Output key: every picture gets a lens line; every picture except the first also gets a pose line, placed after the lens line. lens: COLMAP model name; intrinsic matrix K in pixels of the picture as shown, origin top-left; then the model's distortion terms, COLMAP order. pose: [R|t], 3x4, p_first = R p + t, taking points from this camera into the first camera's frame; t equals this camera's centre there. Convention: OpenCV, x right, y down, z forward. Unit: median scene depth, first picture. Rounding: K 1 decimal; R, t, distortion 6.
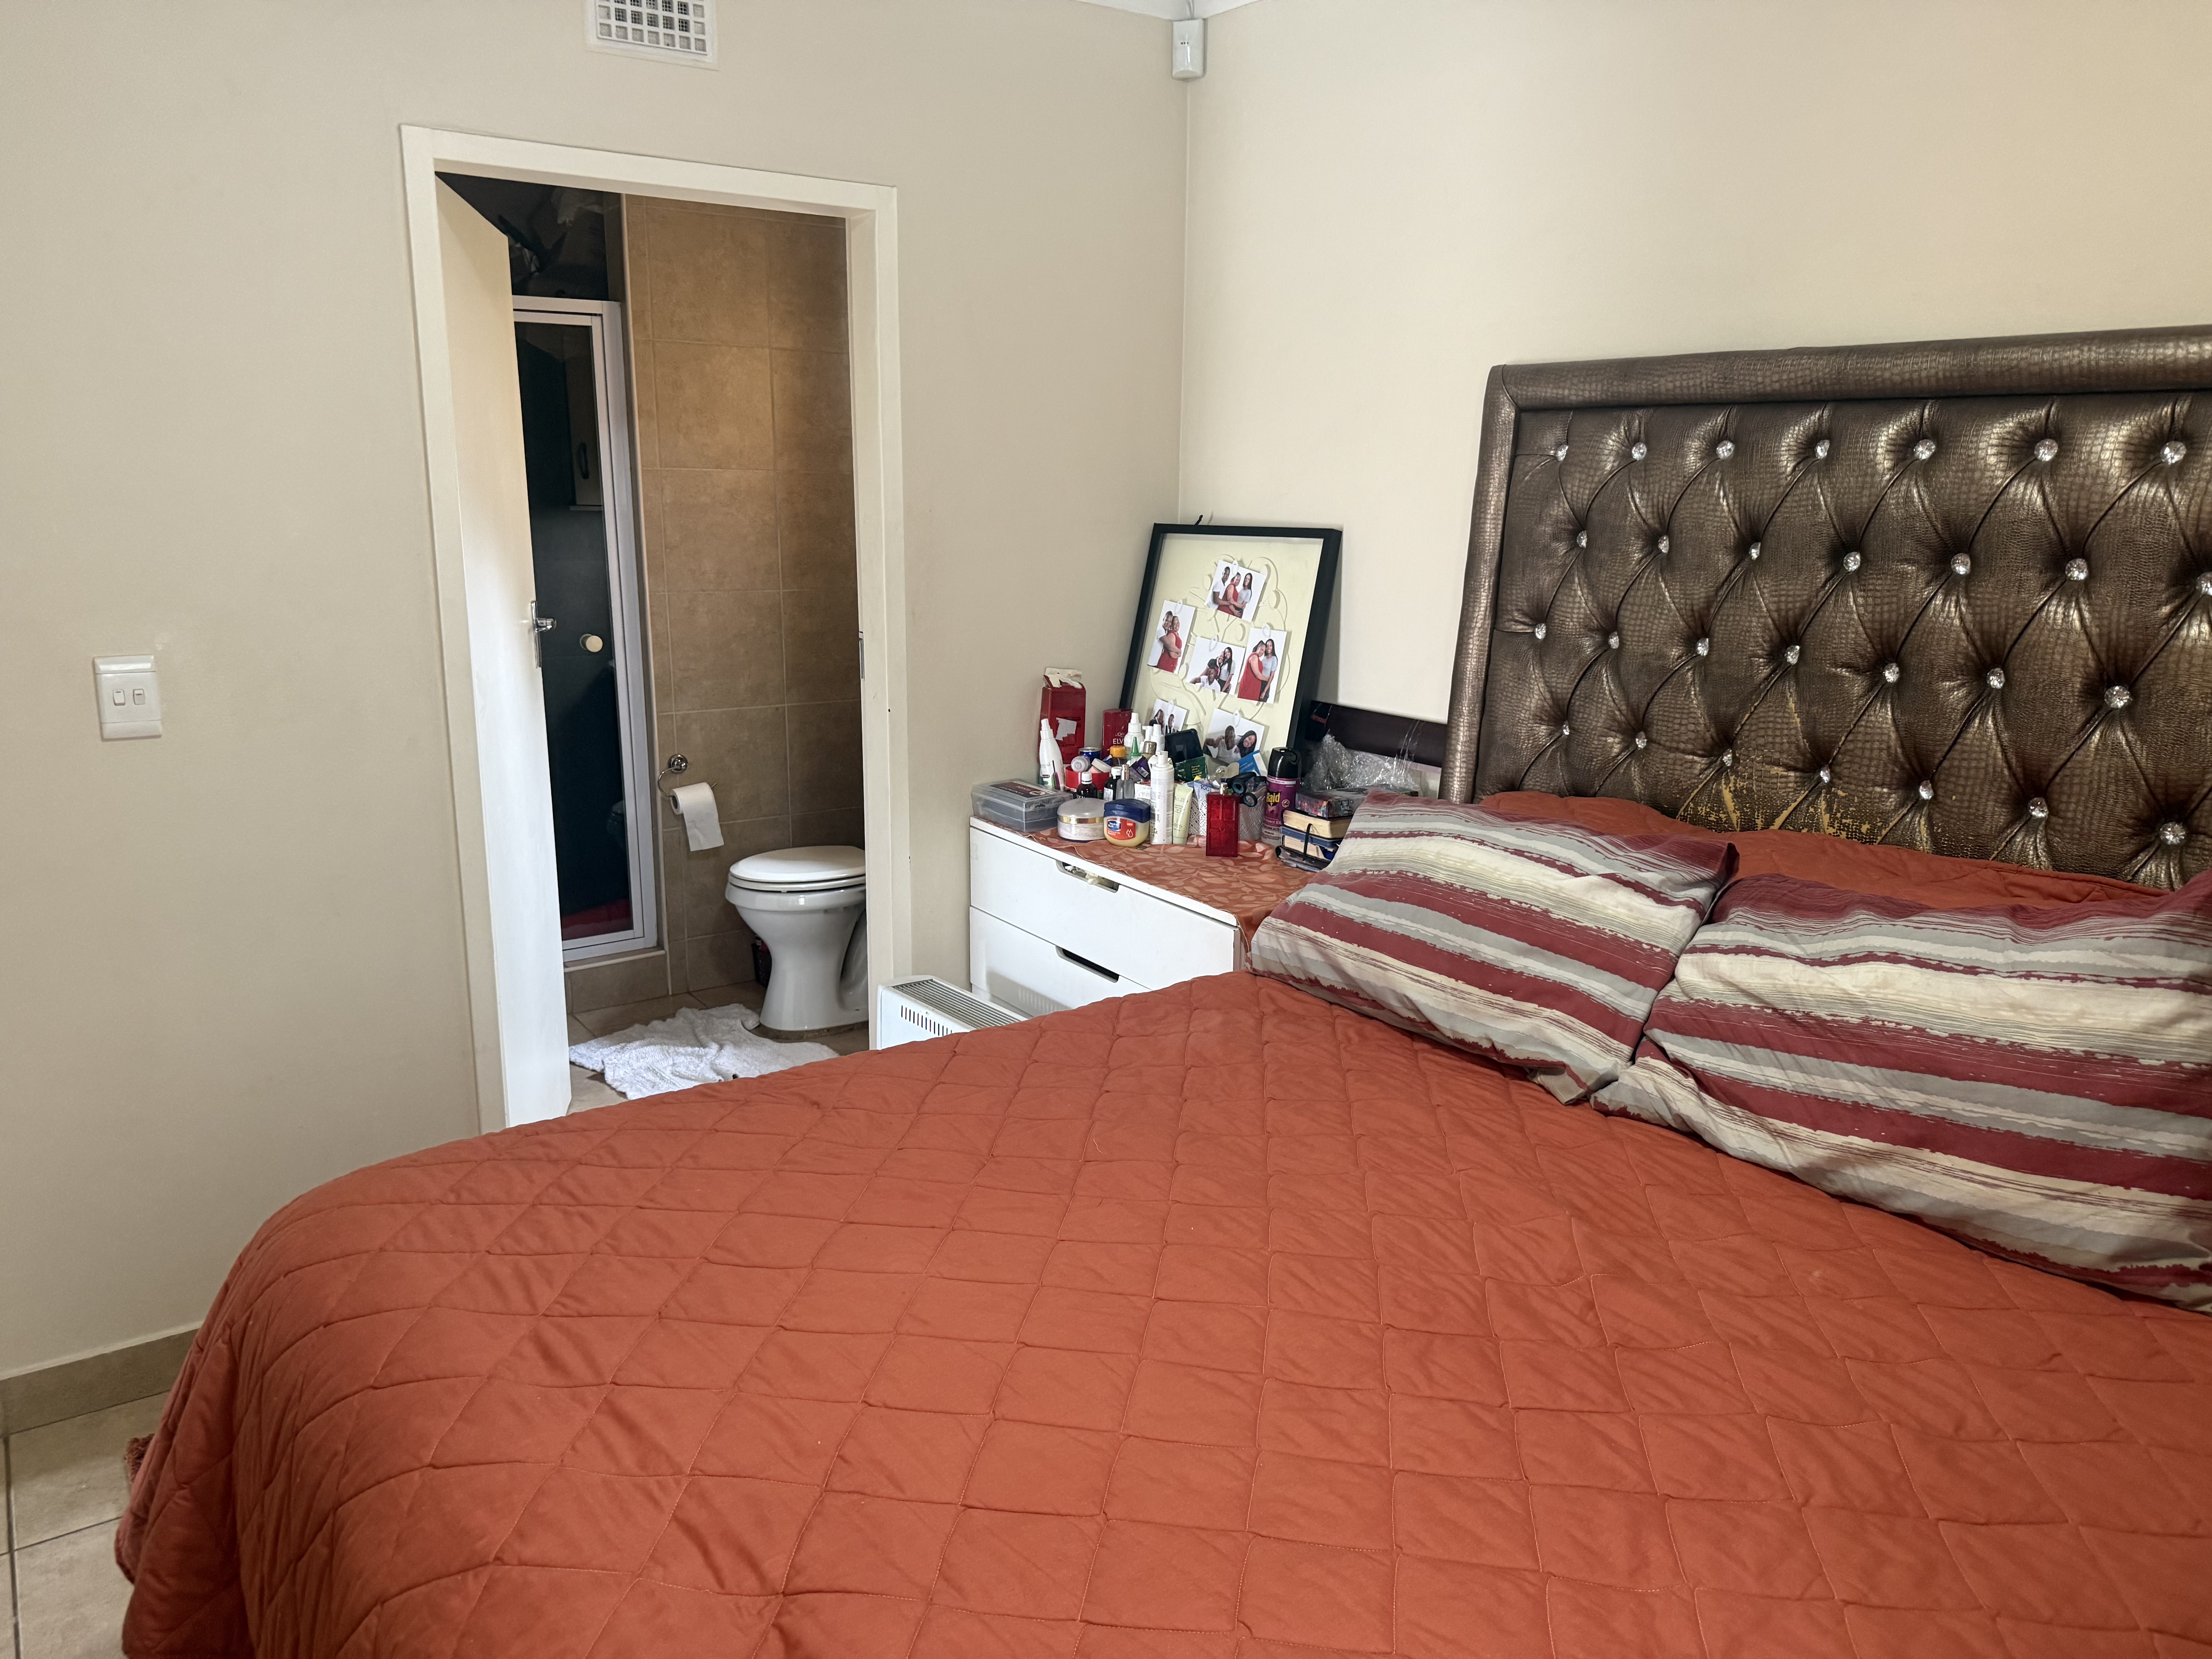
lens RADIAL K [[1521.4, 0, 1102.0], [0, 1521.4, 832.1], [0, 0, 1]] dist [0.050867, -0.058363]
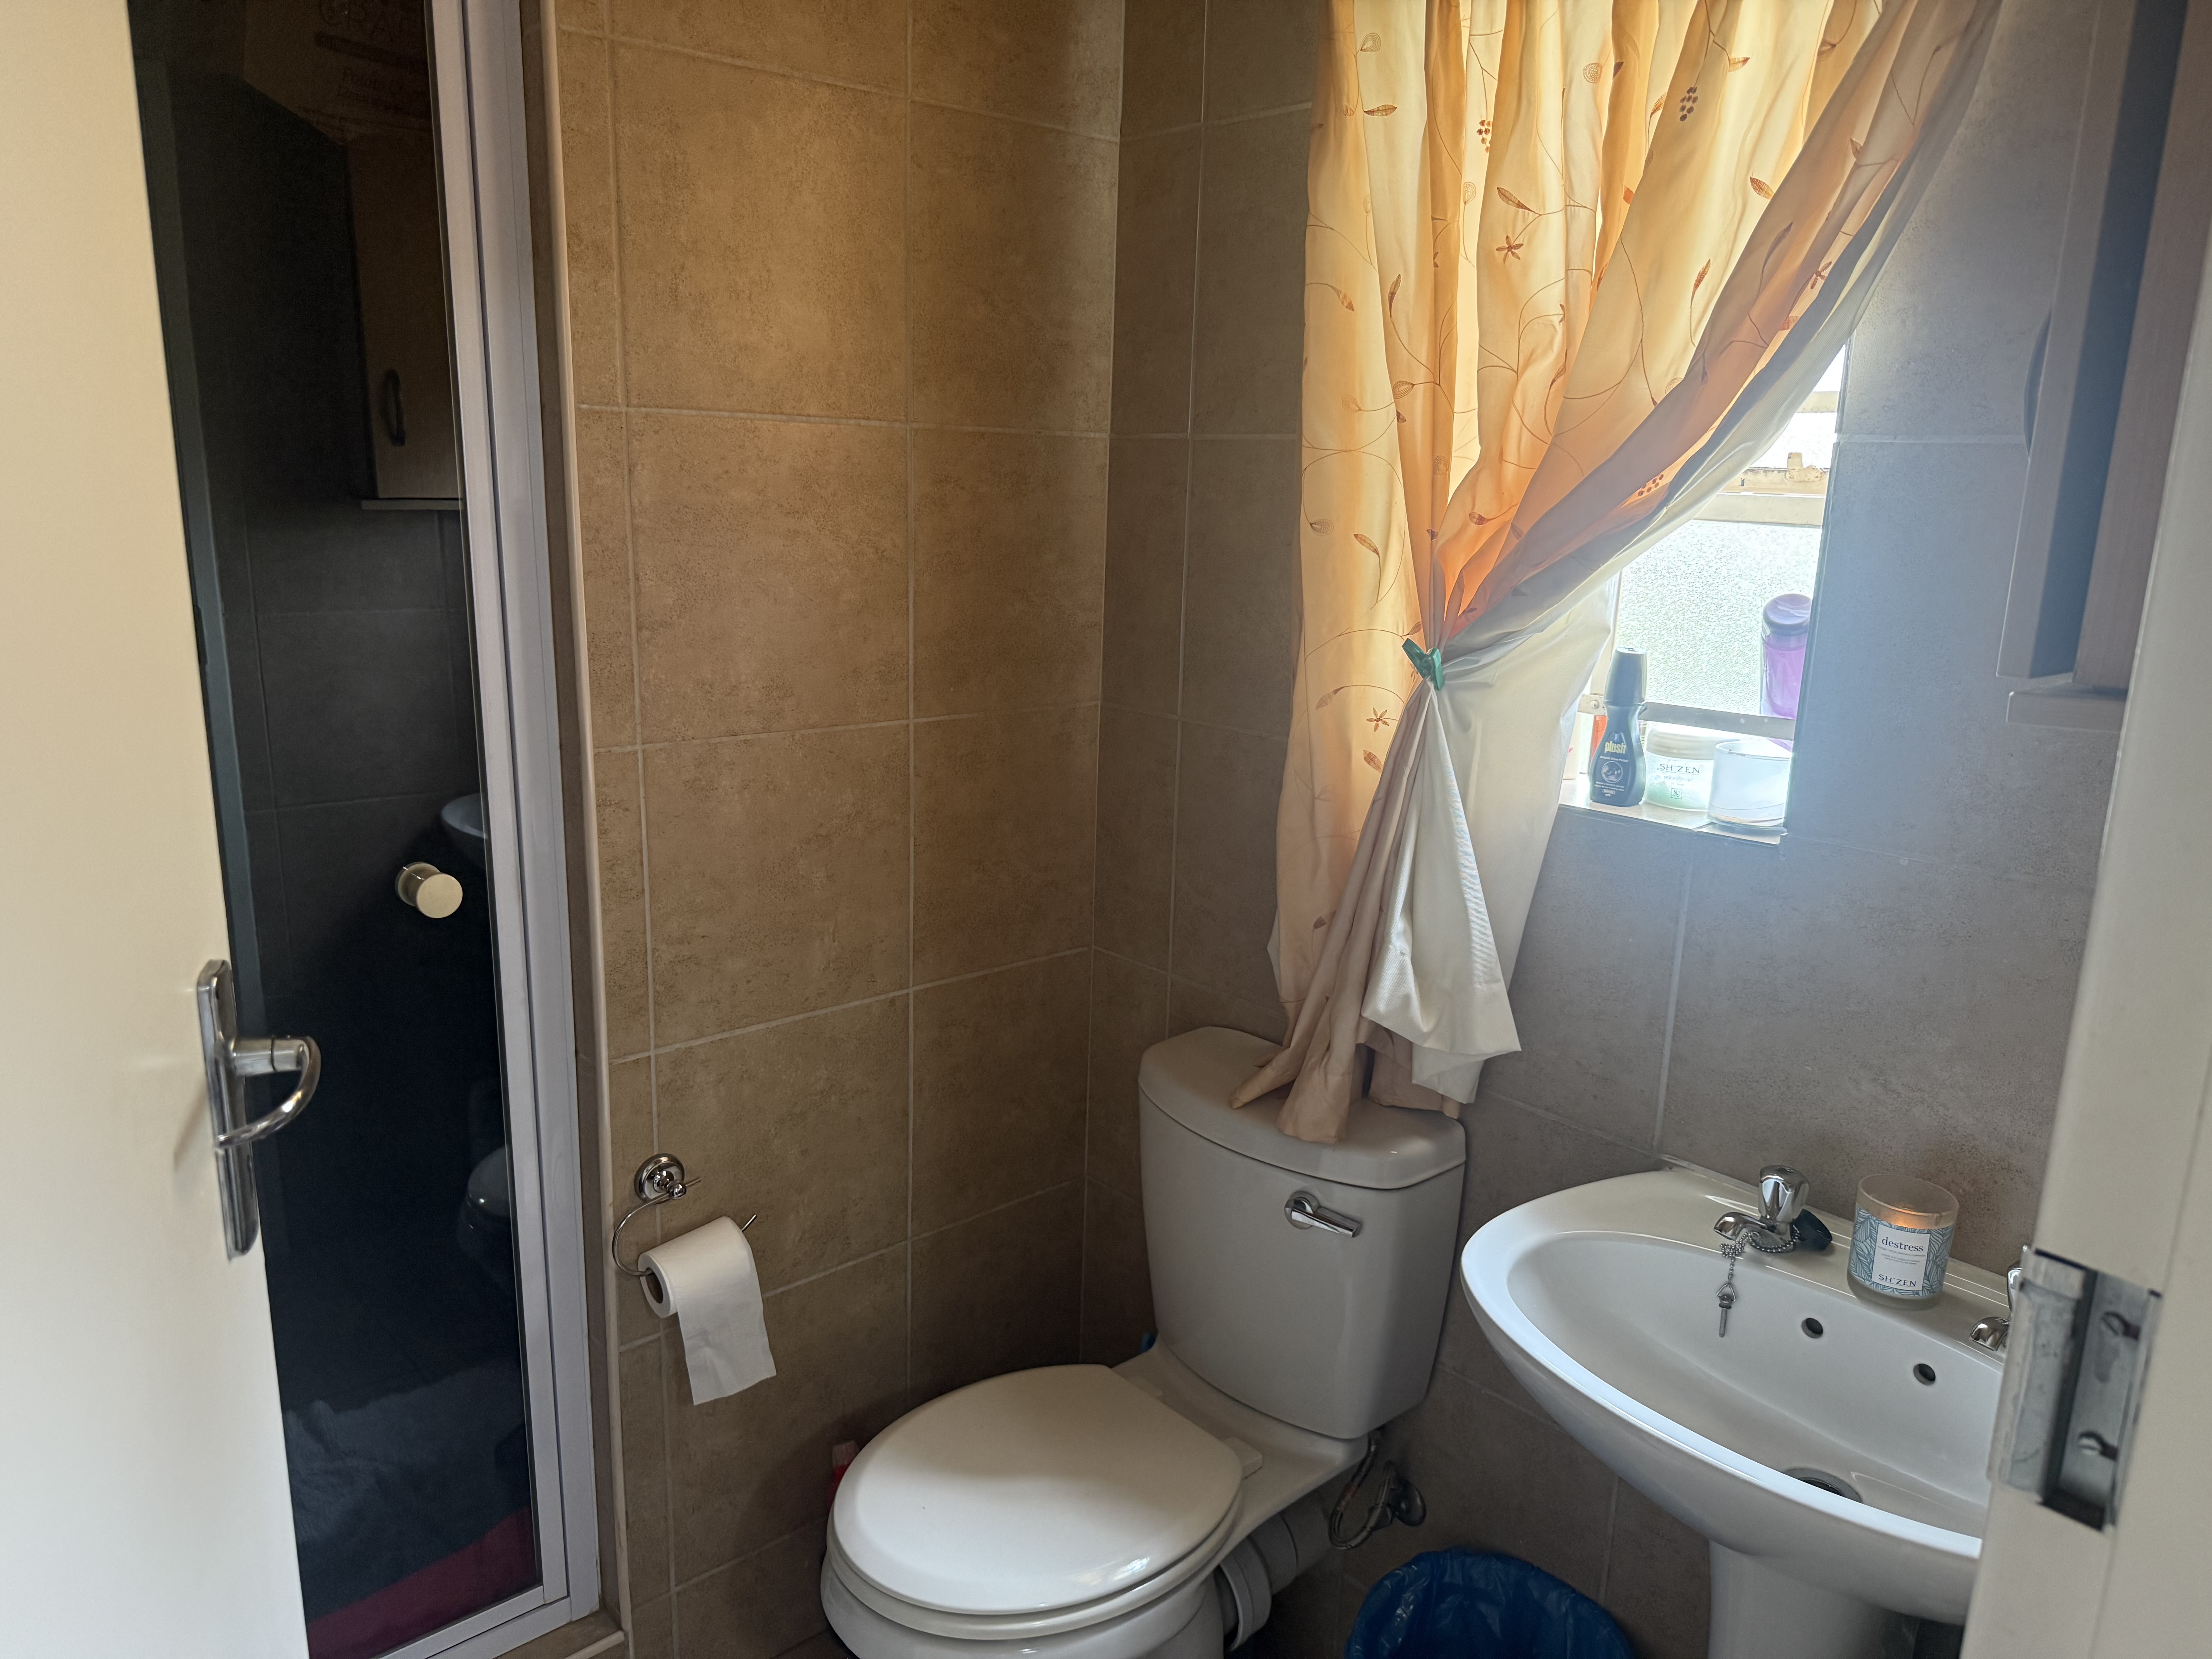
lens RADIAL K [[1521.4, 0, 1094.7], [0, 1521.4, 825.7], [0, 0, 1]] dist [0.050867, -0.058363]
pose [[0.993221, -0.005847, 0.116095, -0.213619], [0.004242, 0.999892, 0.014071, -0.139005], [-0.116165, -0.013483, 0.993138, 0.605570]]
